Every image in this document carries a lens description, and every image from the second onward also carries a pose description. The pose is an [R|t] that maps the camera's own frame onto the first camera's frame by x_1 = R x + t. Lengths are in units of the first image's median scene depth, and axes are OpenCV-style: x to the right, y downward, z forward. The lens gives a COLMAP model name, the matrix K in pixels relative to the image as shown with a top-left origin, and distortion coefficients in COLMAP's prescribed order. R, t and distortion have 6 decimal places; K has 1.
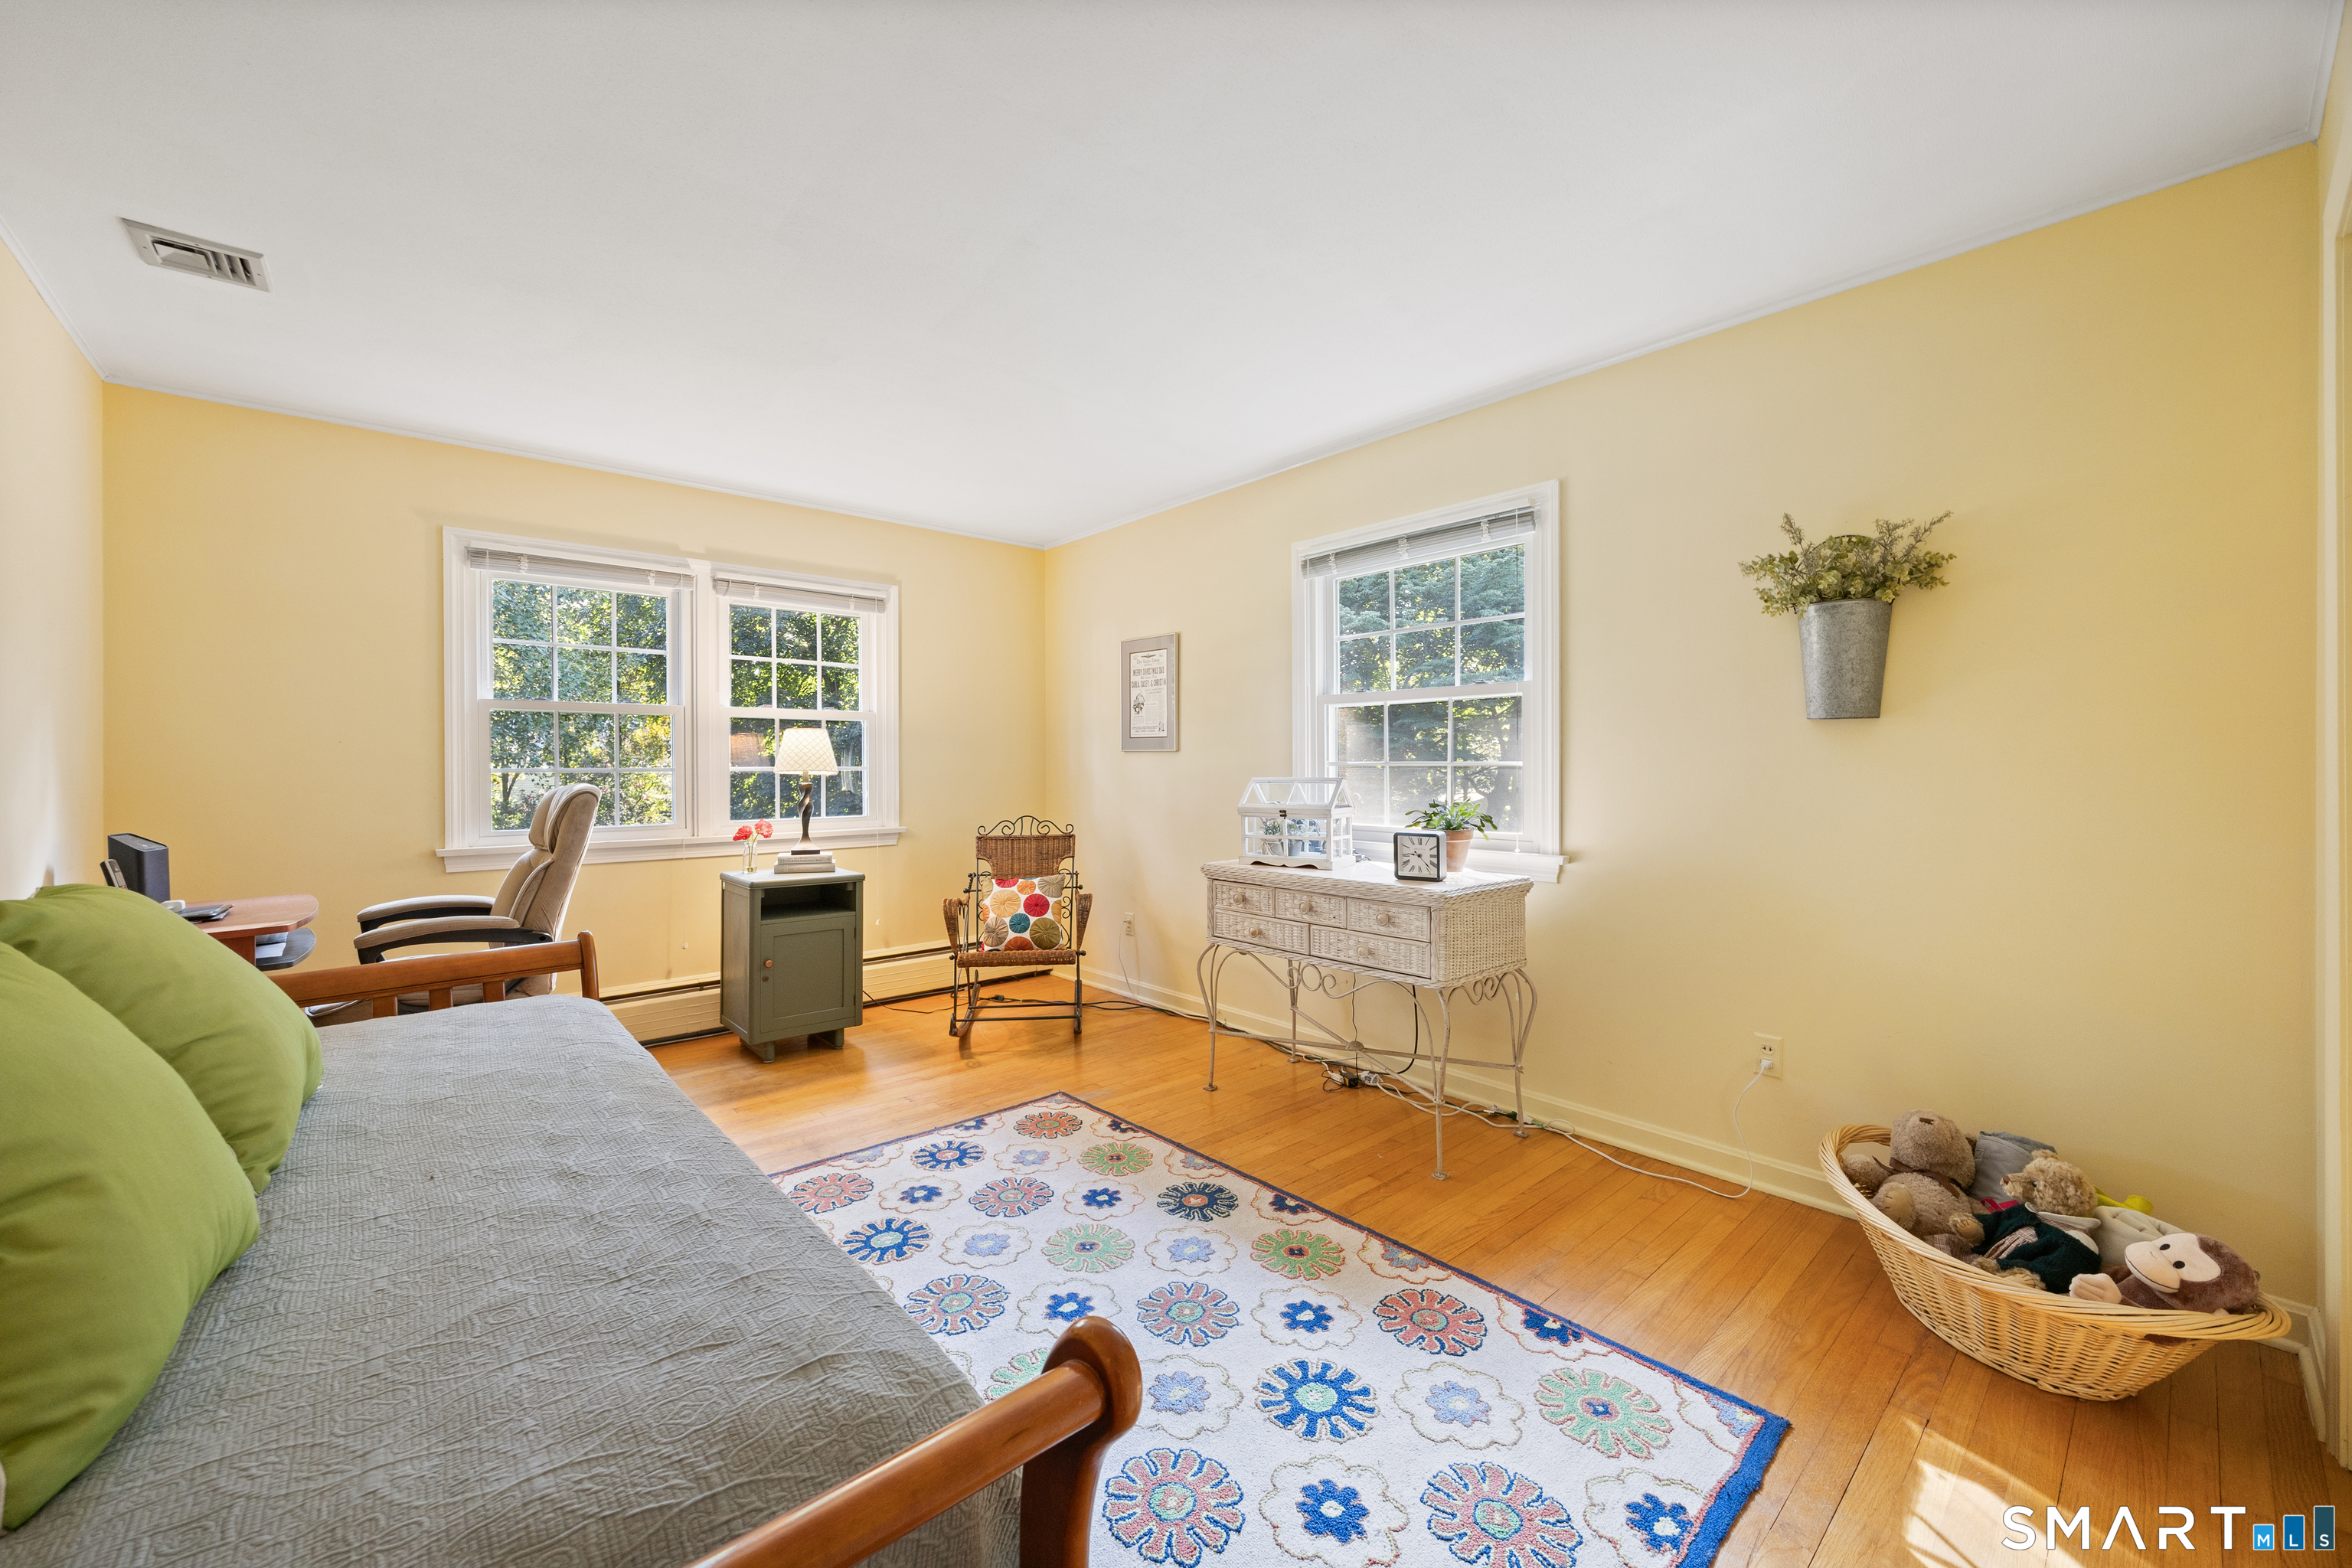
lens RADIAL K [[908.9, 0, 1182.9], [0, 908.9, 775.1], [0, 0, 1]] dist [-0.001325, -0.000114]
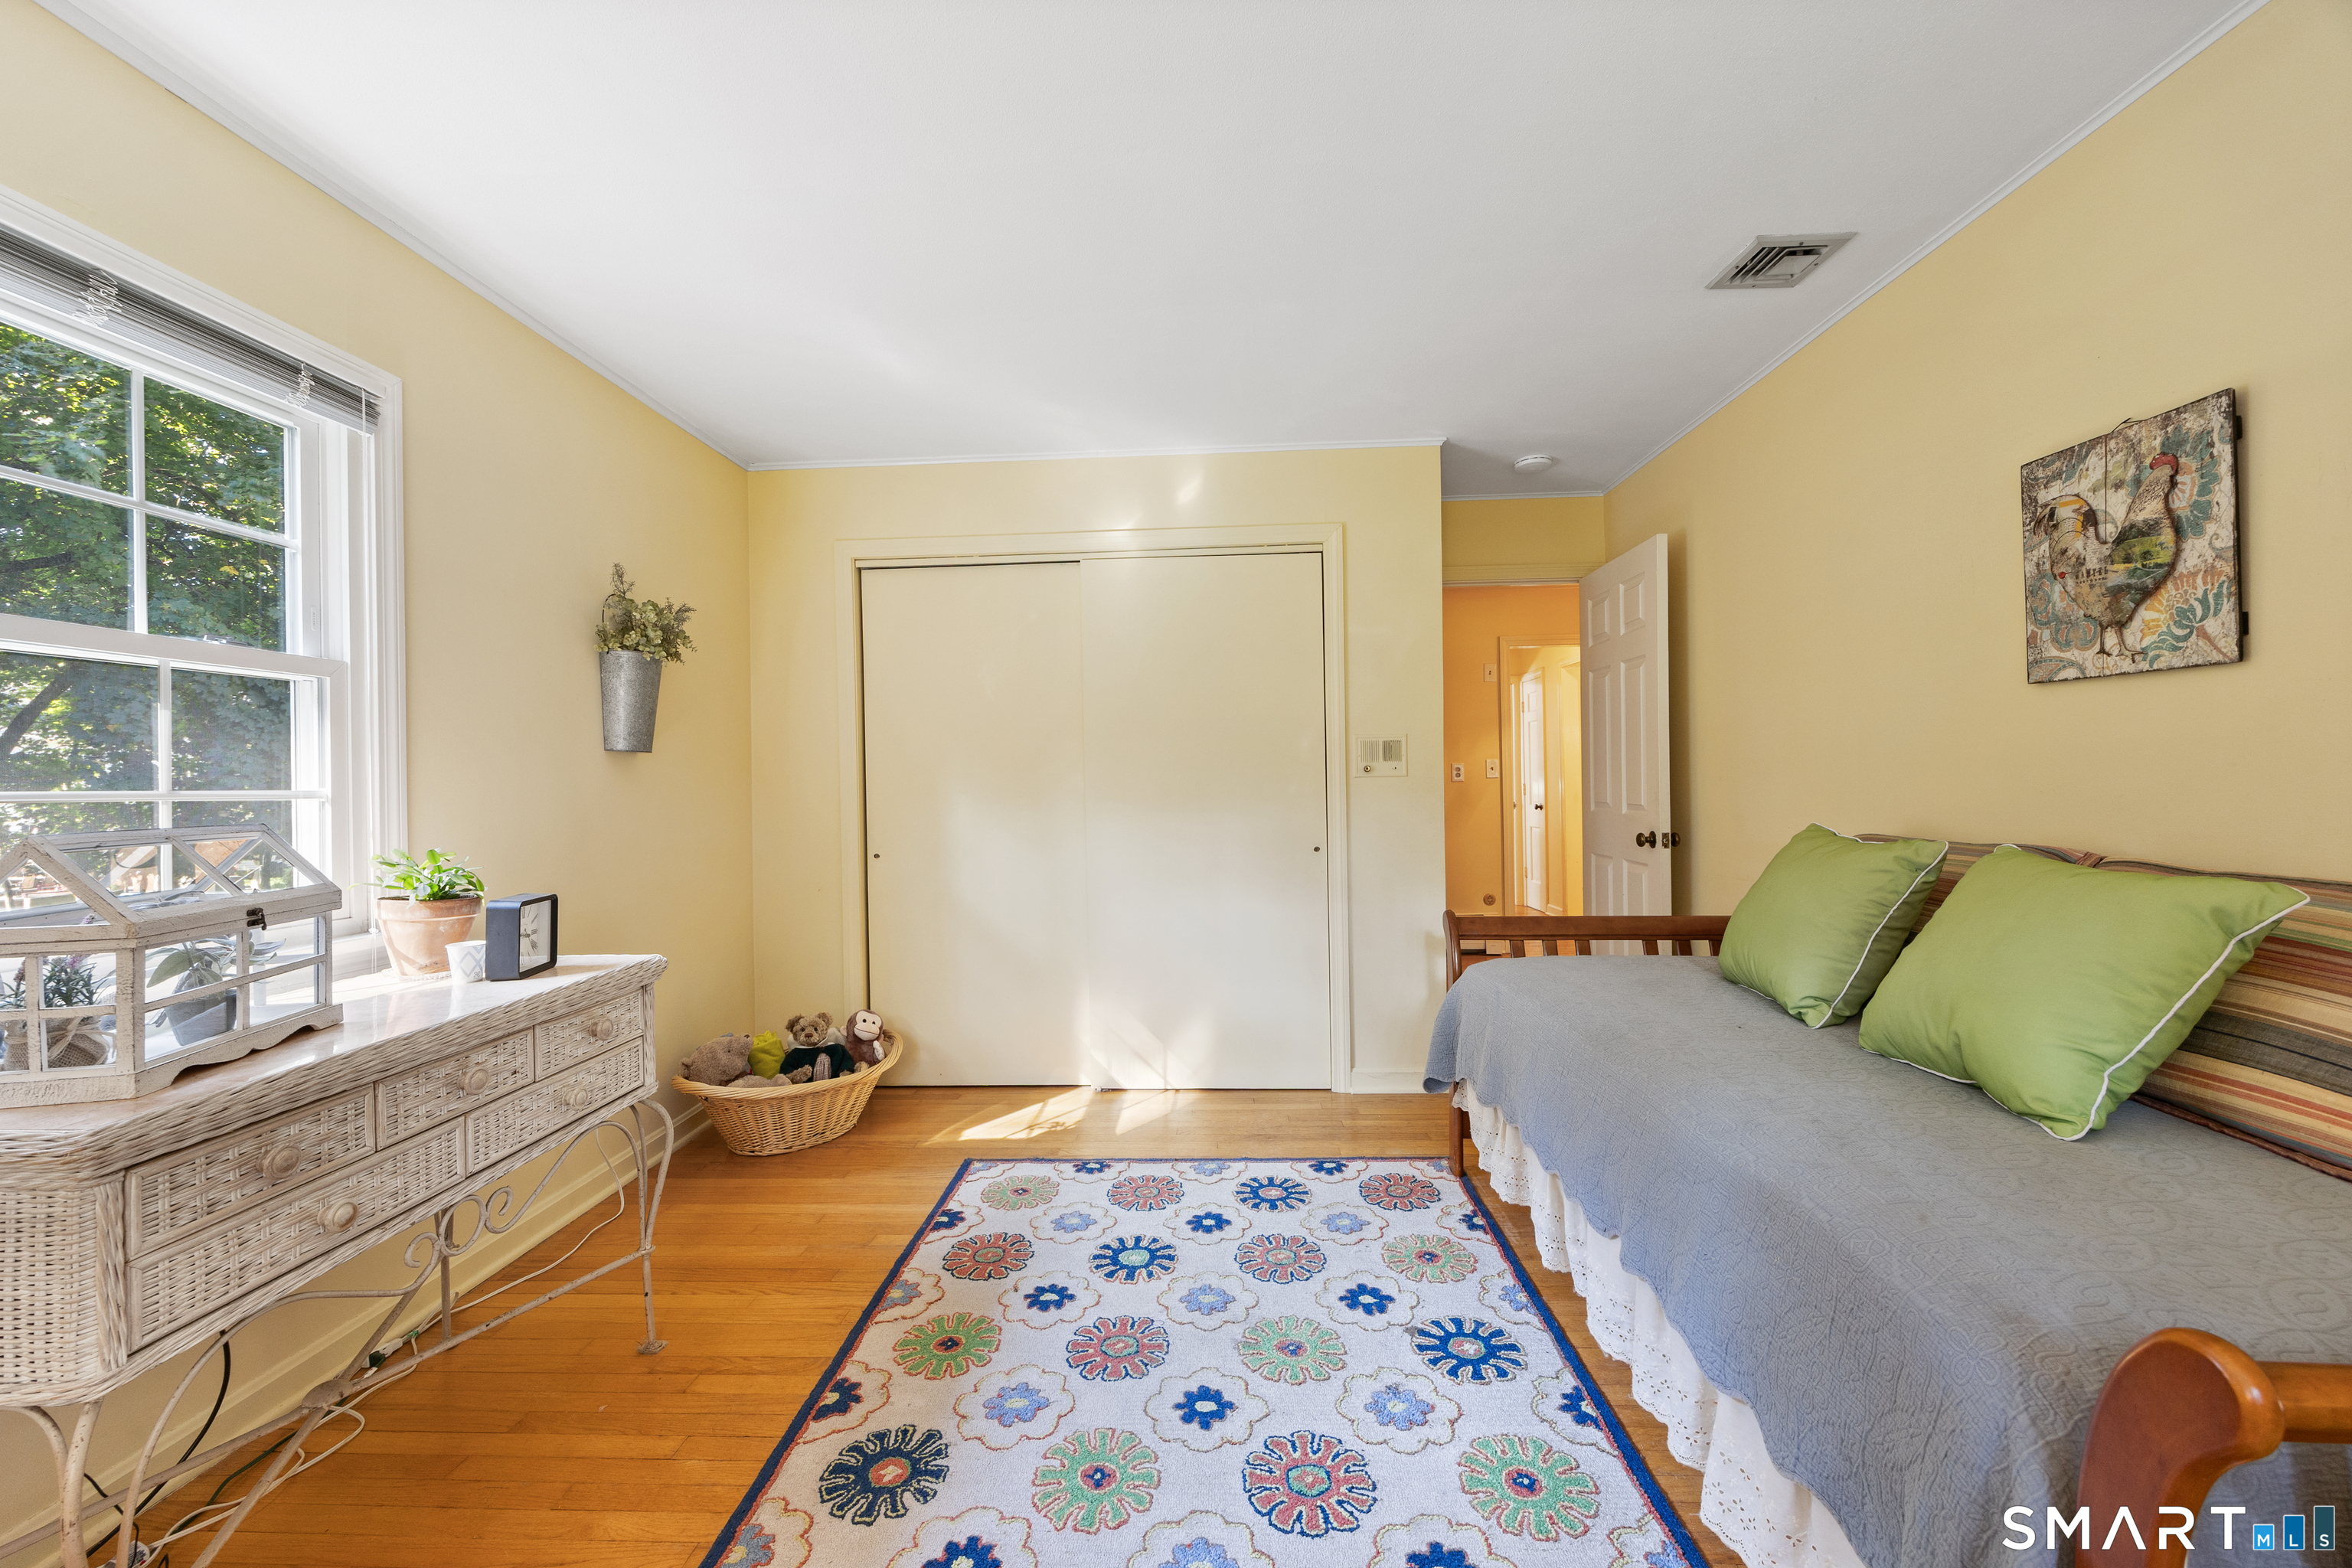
lens RADIAL K [[908.9, 0, 1166.4], [0, 908.9, 787.0], [0, 0, 1]] dist [-0.001325, -0.000114]
pose [[-0.702561, 0.010814, 0.711541, -0.372026], [0.026130, 0.999602, 0.010608, -0.006938], [-0.711144, 0.026046, -0.702564, 0.834867]]
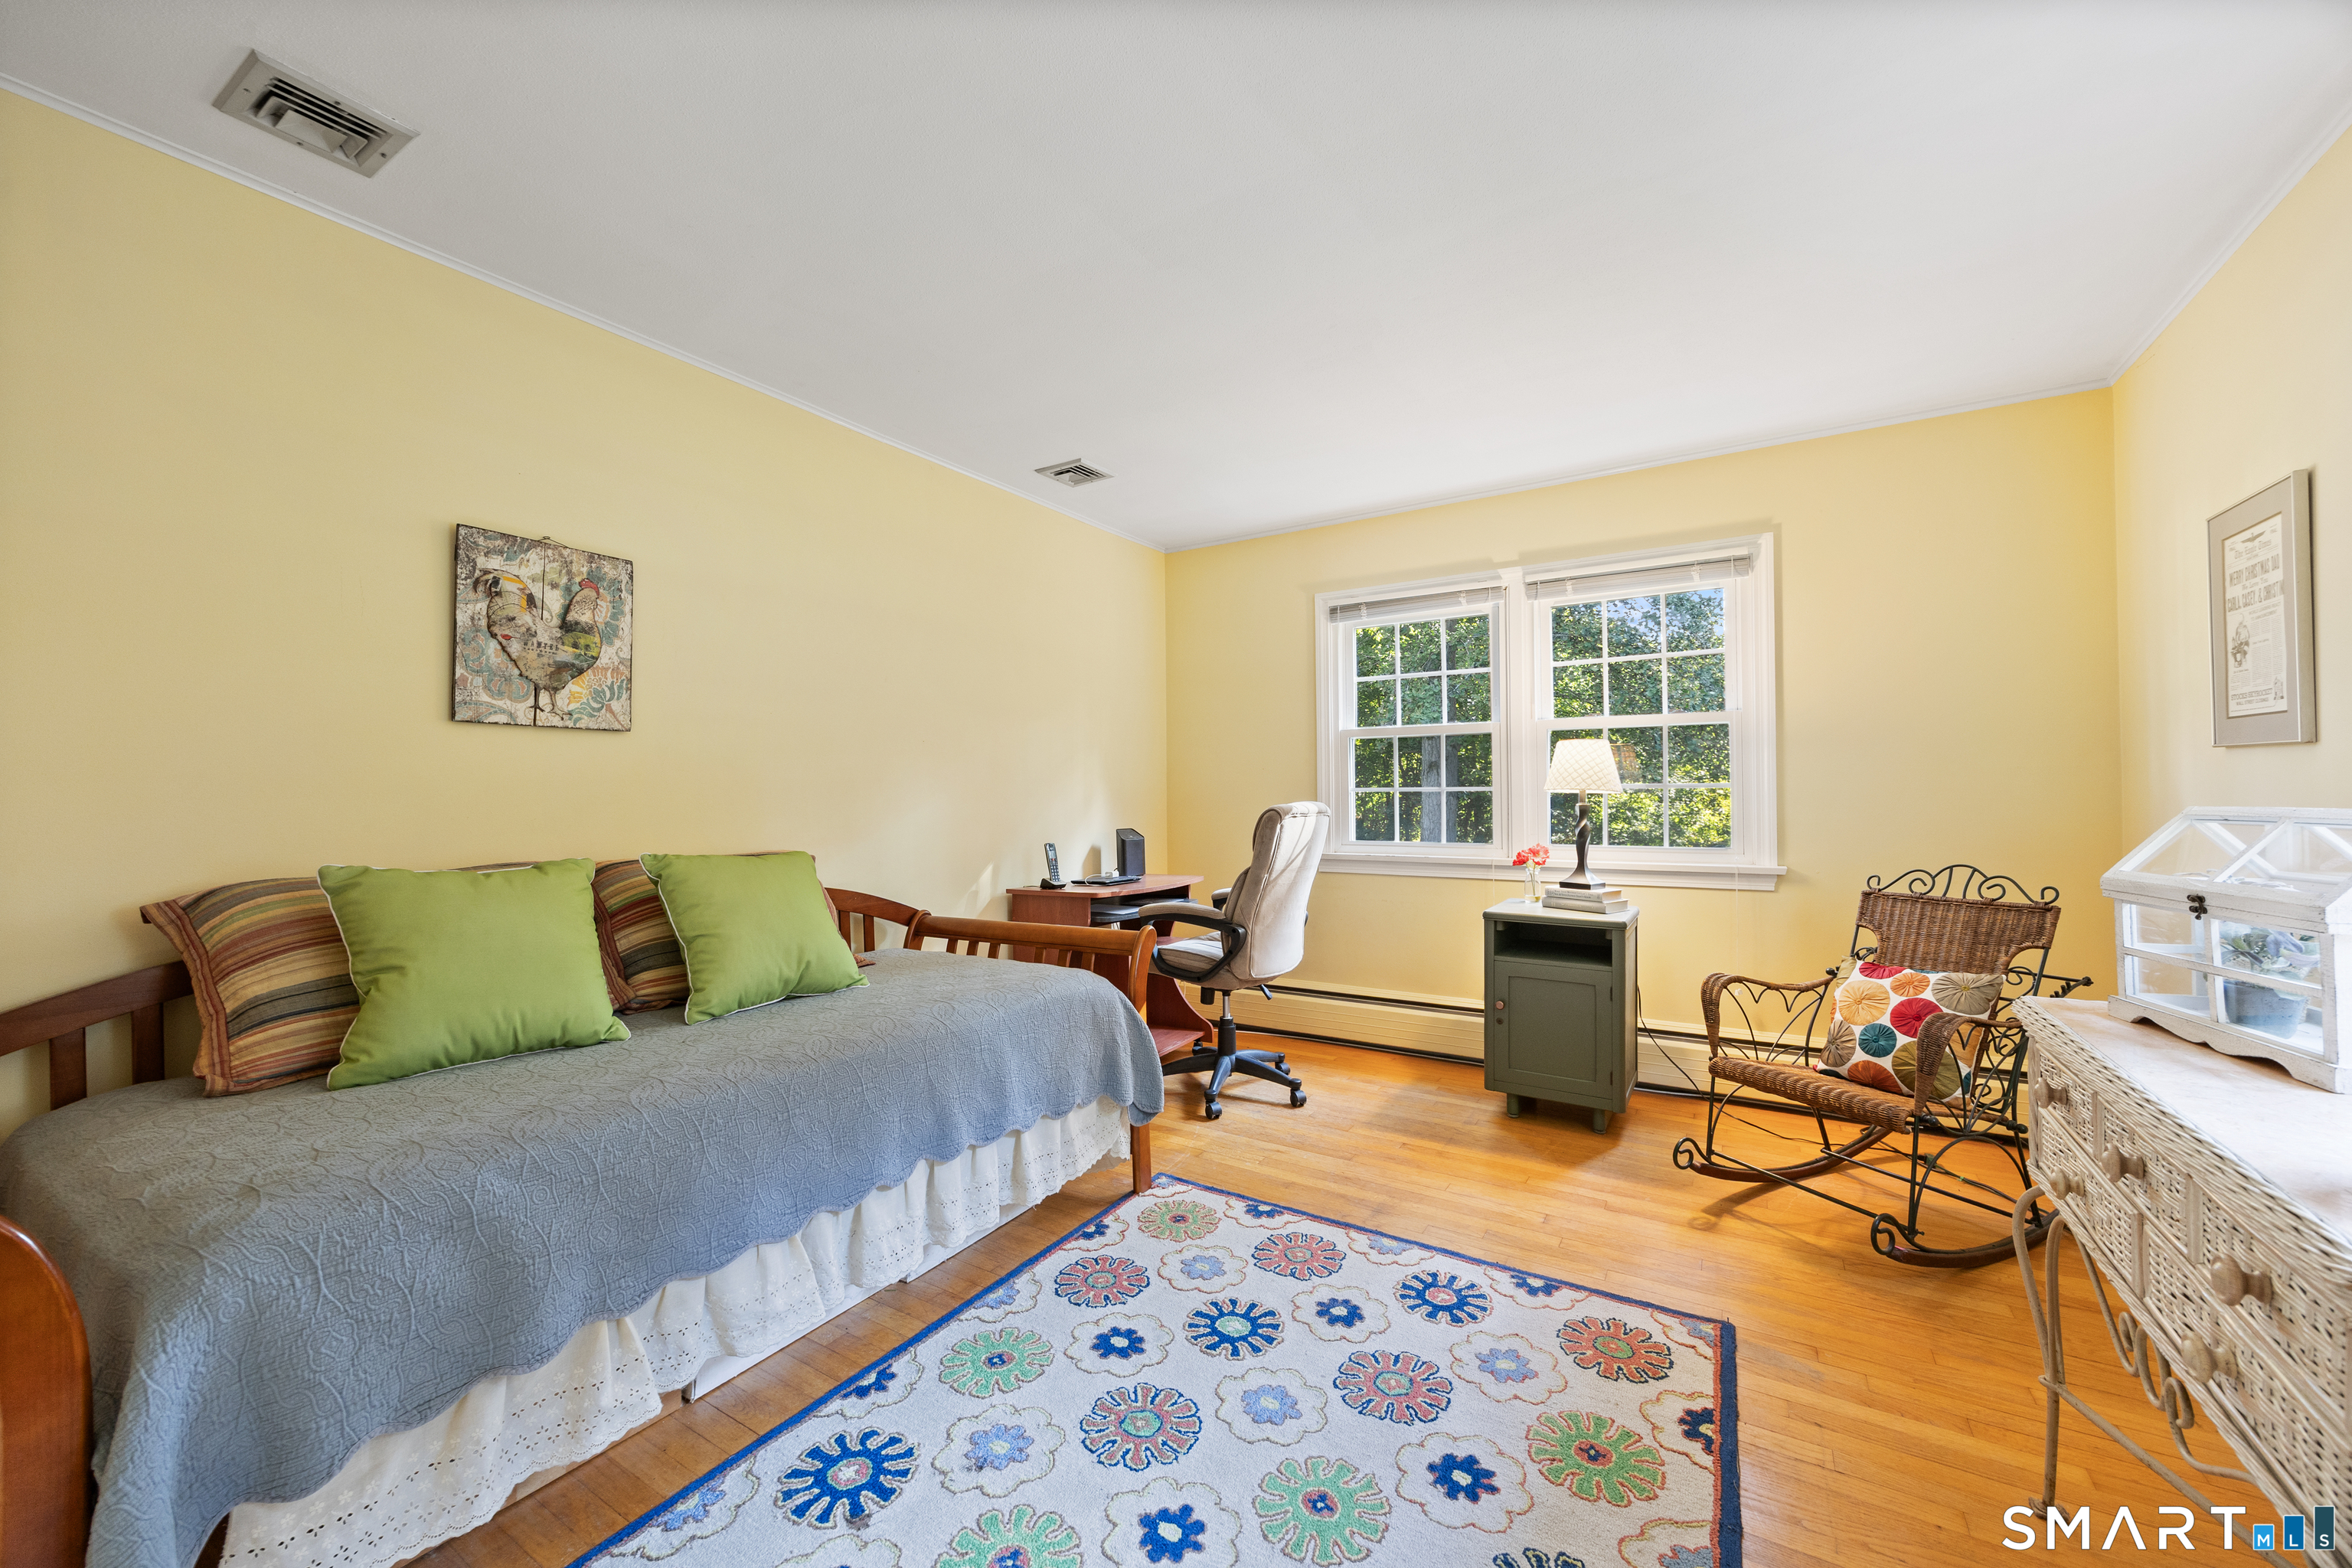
lens RADIAL K [[908.9, 0, 1175.0], [0, 908.9, 787.6], [0, 0, 1]] dist [-0.001325, -0.000114]
pose [[0.274261, -0.002301, -0.961653, 0.296966], [-0.000162, 0.999997, -0.002439, -0.004348], [0.961655, 0.000825, 0.274260, 0.414828]]
